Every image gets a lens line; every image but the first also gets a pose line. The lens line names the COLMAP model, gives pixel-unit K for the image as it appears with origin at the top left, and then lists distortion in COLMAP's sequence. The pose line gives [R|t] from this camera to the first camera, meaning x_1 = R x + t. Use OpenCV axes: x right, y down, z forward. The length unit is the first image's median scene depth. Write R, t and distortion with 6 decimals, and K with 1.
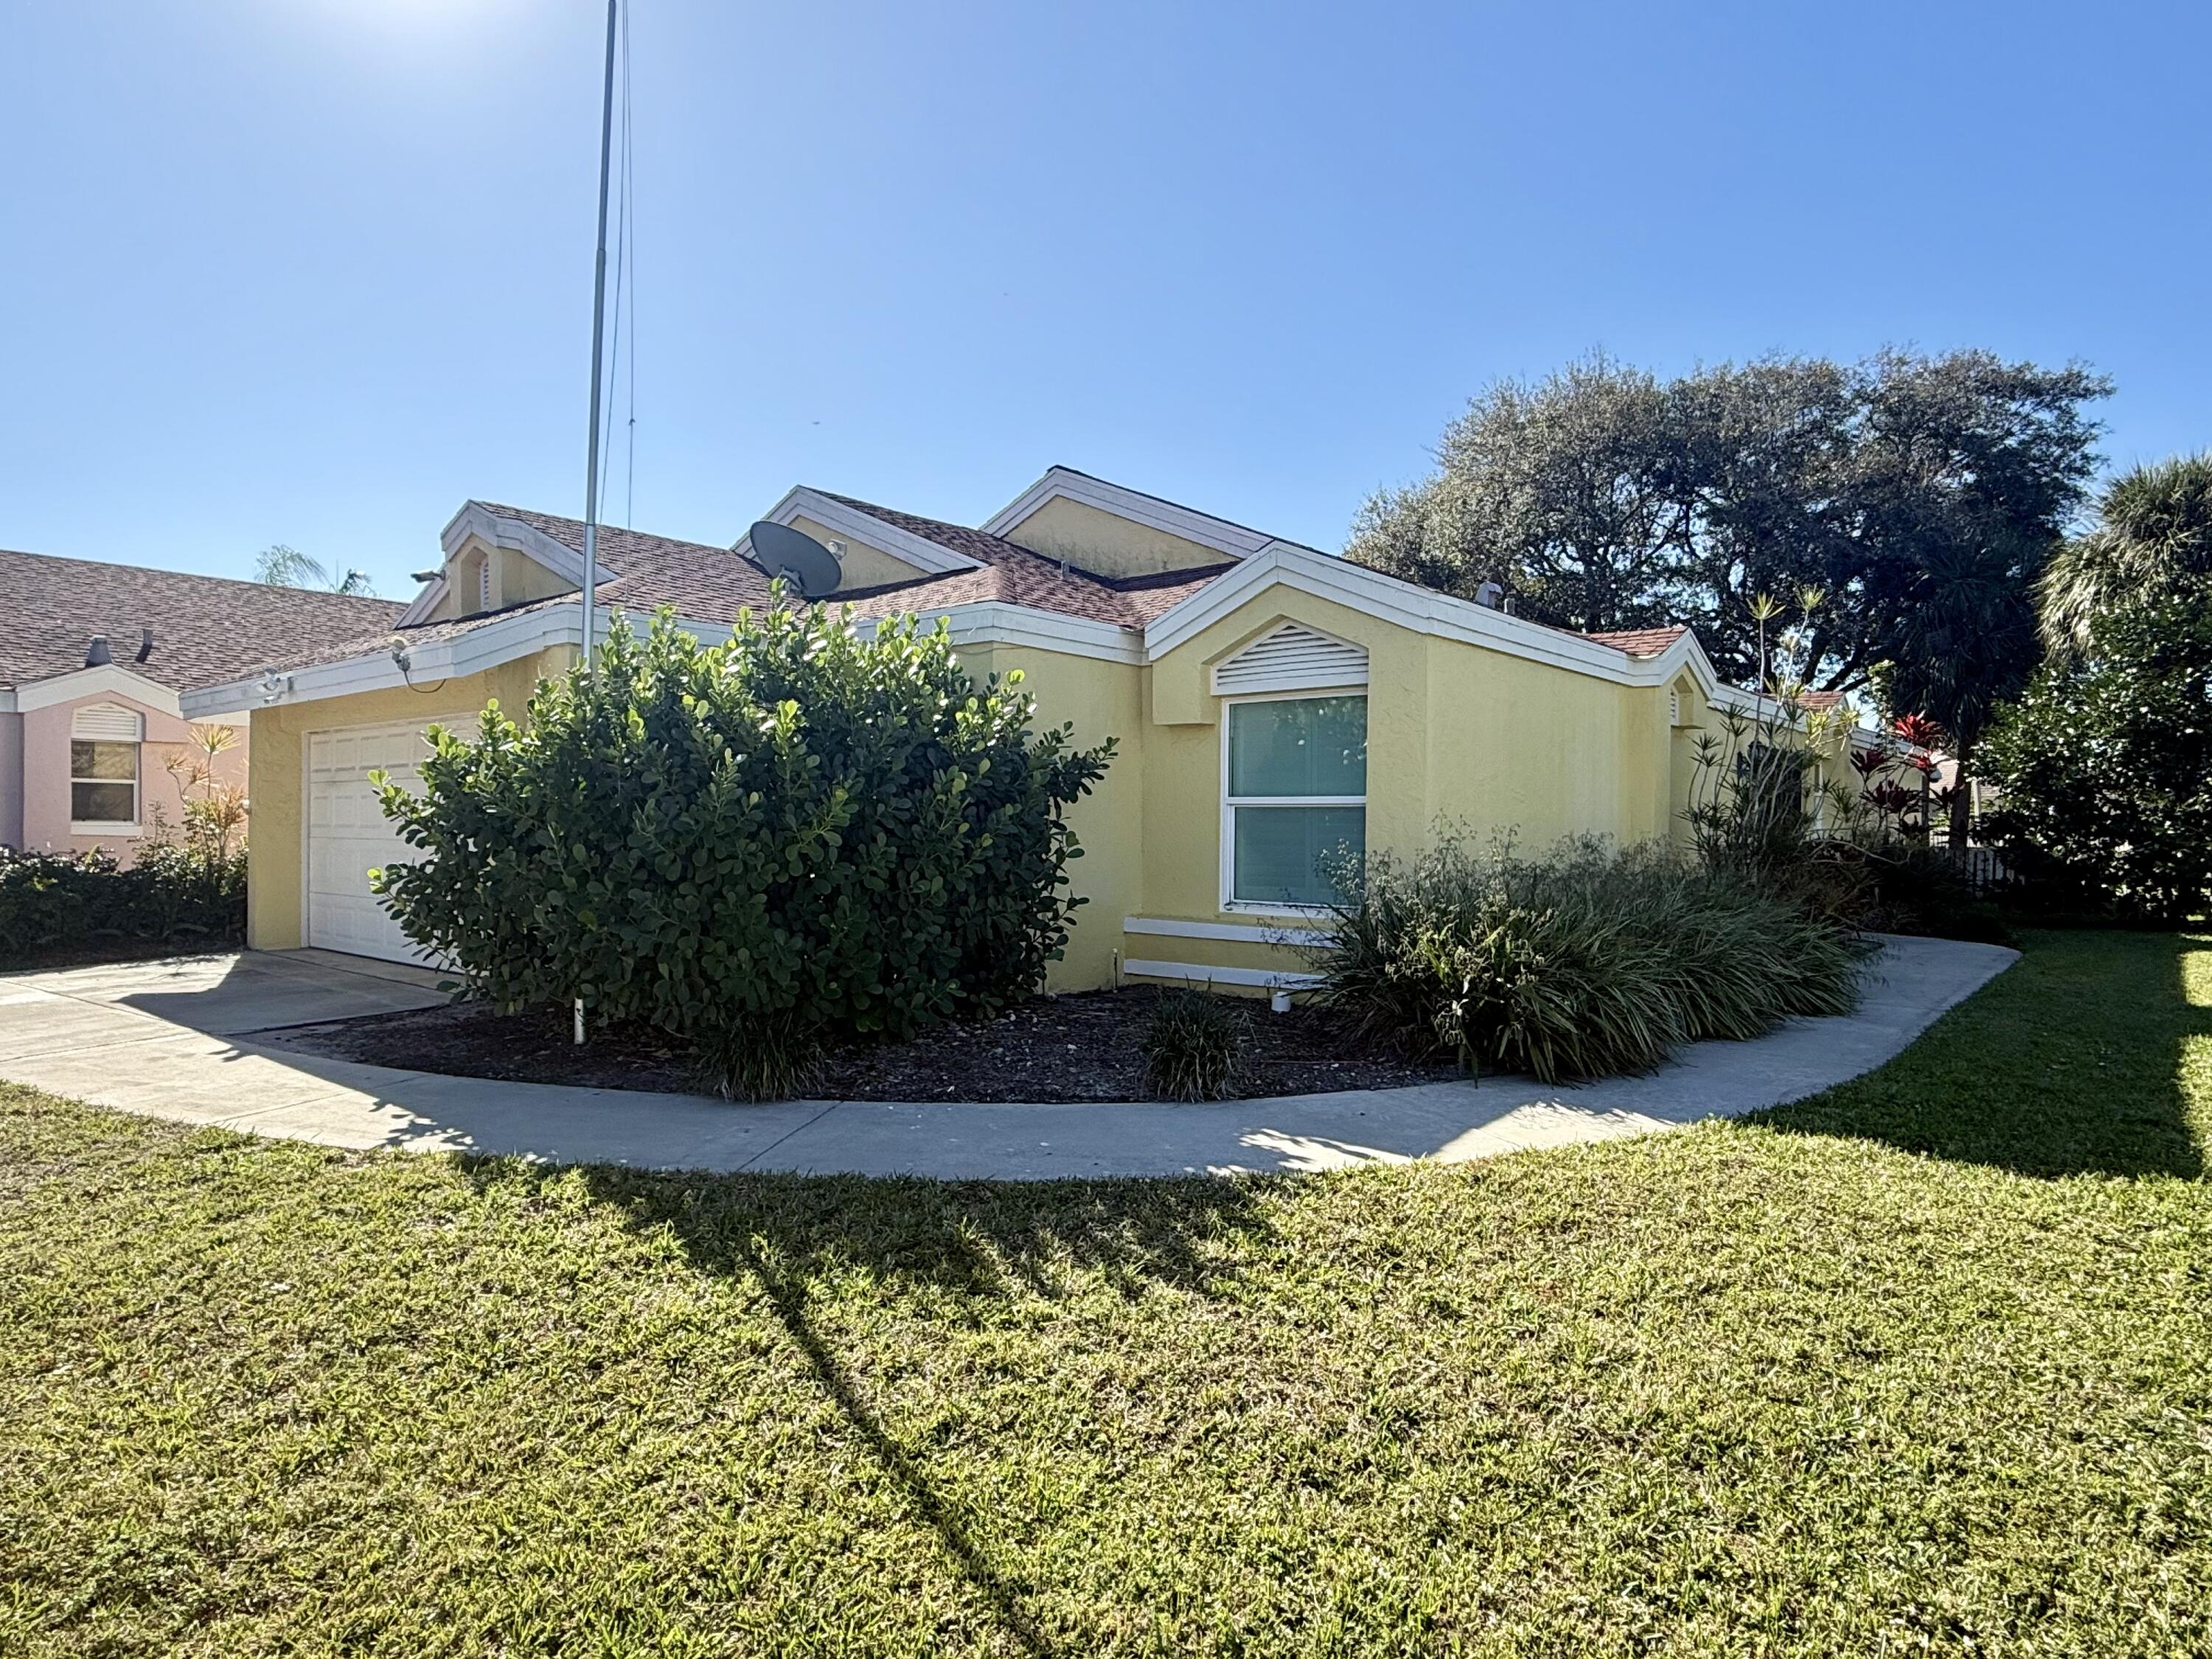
lens RADIAL K [[1282.5, 0, 1113.9], [0, 1282.5, 843.9], [0, 0, 1]] dist [0.002183, 0.001567]
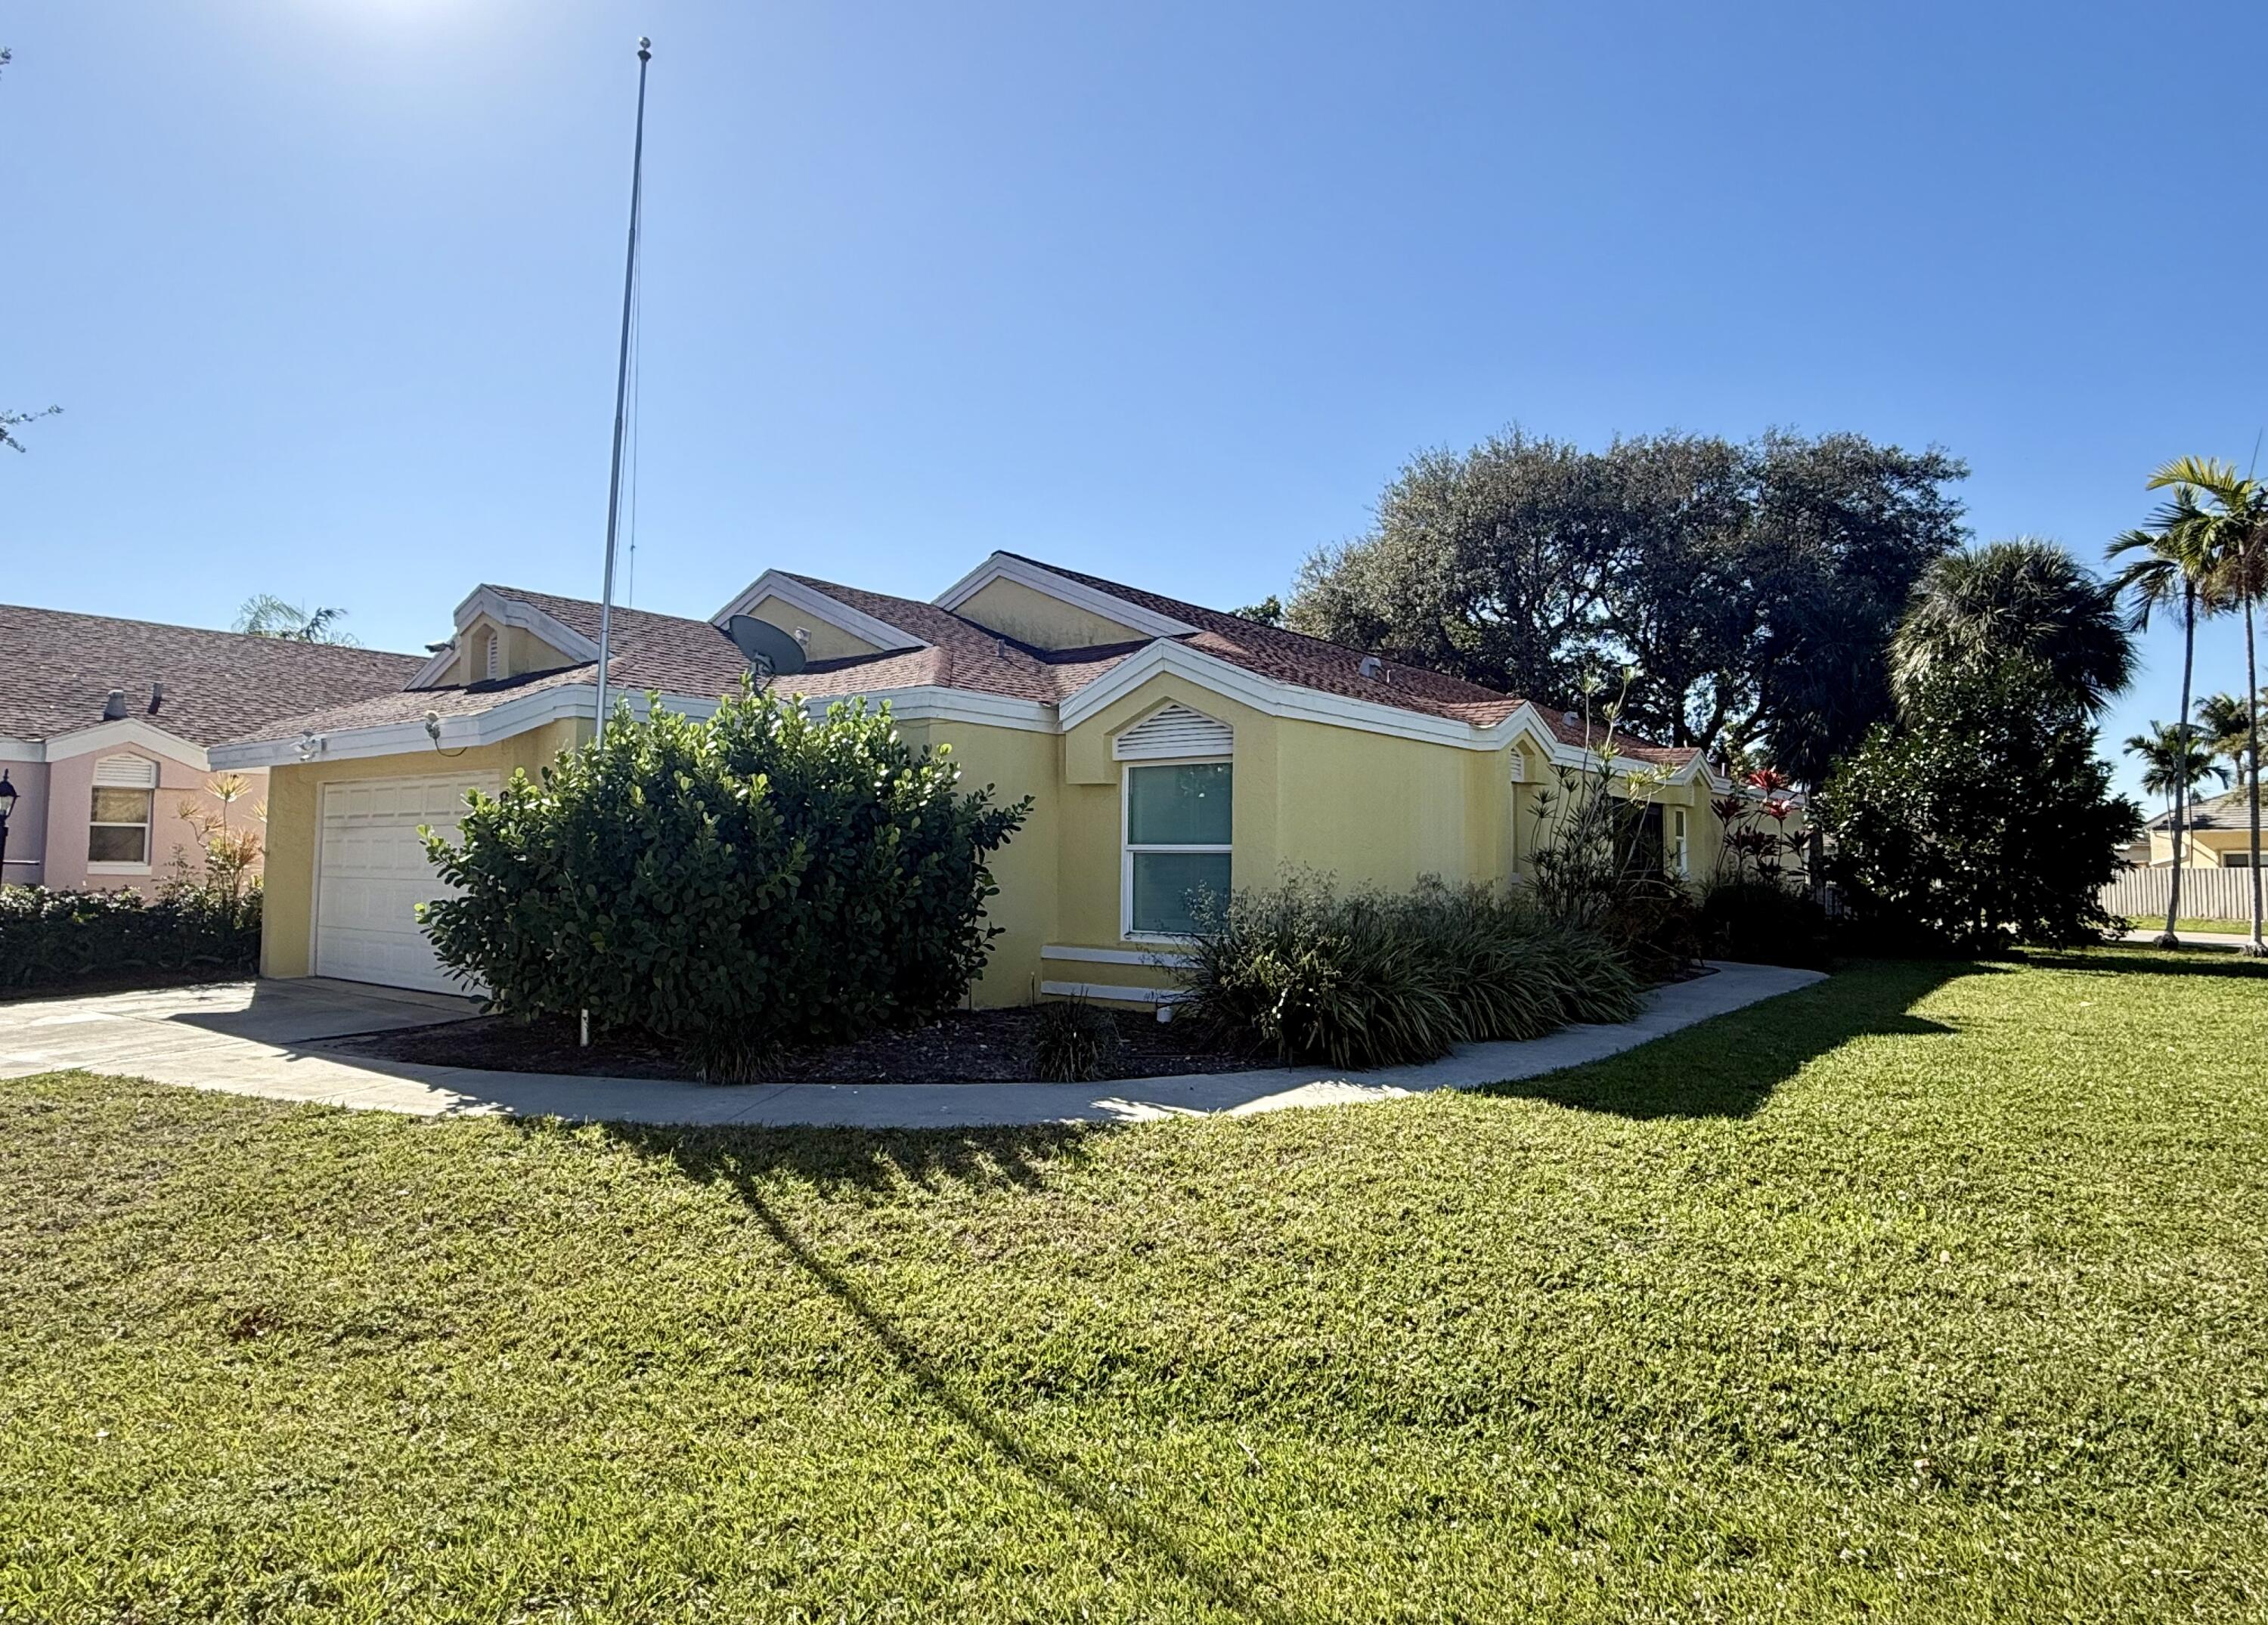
lens RADIAL K [[1296.2, 0, 1131.8], [0, 1296.2, 793.7], [0, 0, 1]] dist [0.001736, 0.002763]
pose [[0.999310, 0.003058, 0.037003, 0.058940], [-0.000565, 0.997740, -0.067187, -0.002955], [-0.037124, 0.067120, 0.997054, -0.259517]]
